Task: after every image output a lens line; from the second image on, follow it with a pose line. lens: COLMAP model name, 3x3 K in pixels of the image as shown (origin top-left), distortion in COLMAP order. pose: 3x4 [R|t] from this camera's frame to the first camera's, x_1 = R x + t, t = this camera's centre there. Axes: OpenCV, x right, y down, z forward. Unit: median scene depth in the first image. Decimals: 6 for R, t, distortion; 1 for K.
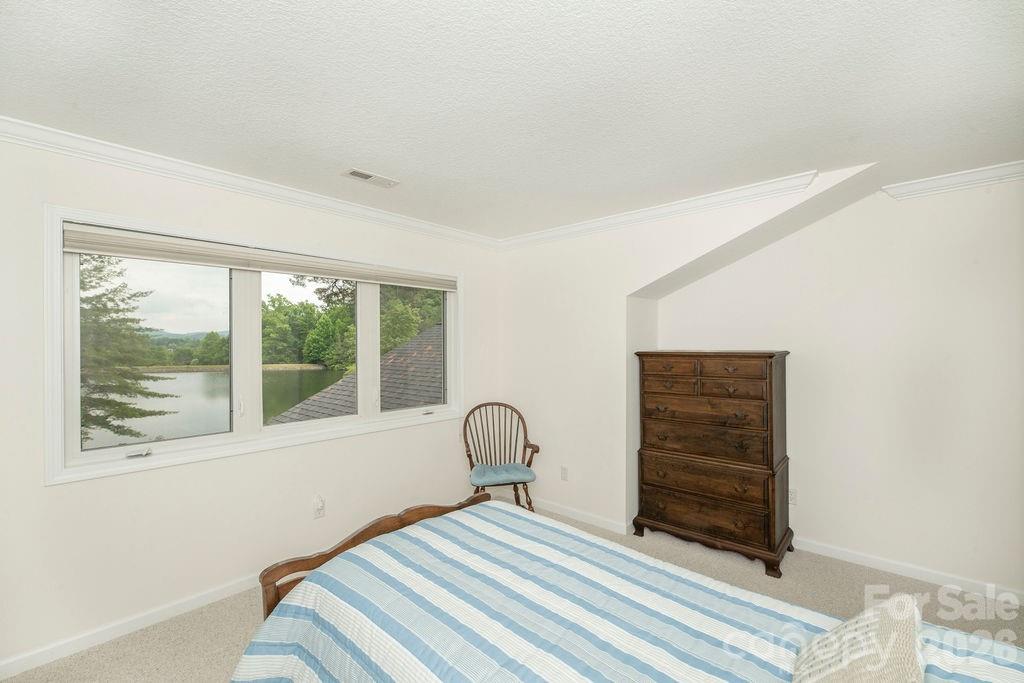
lens RADIAL K [[418.7, 0, 512.0], [0, 418.7, 341.5], [0, 0, 1]] dist [-0.001225, -0.000375]
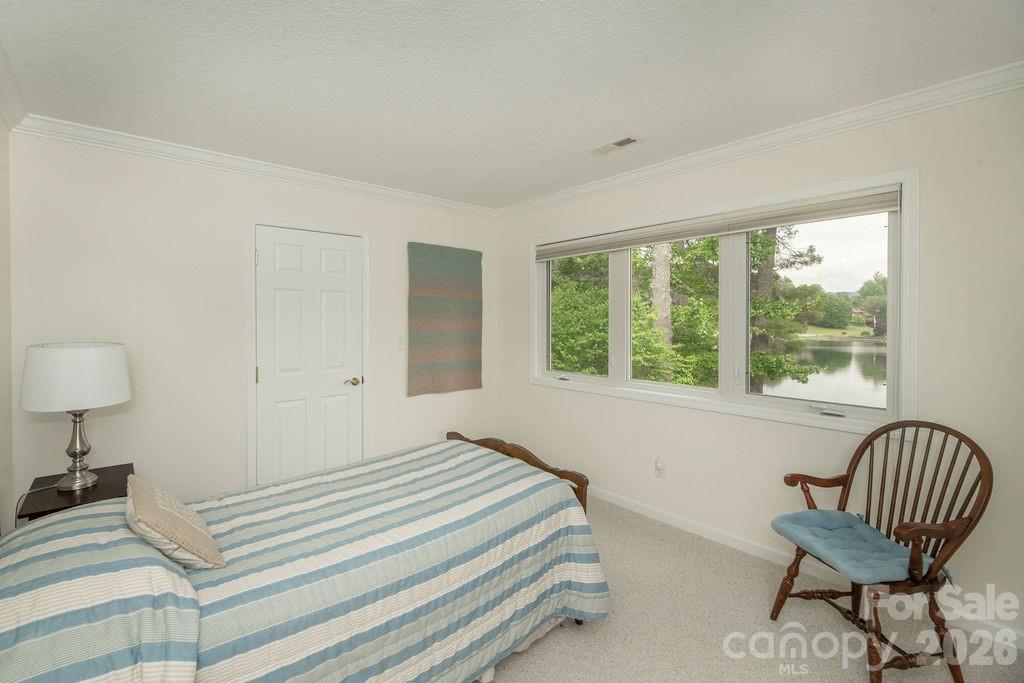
lens RADIAL K [[460.4, 0, 512.3], [0, 460.4, 320.6], [0, 0, 1]] dist [-0.000668, -0.000158]
pose [[-0.098524, 0.002706, -0.995131, 0.701309], [0.006110, 0.999979, 0.002115, 0.030994], [0.995116, -0.005871, -0.098538, 0.751907]]
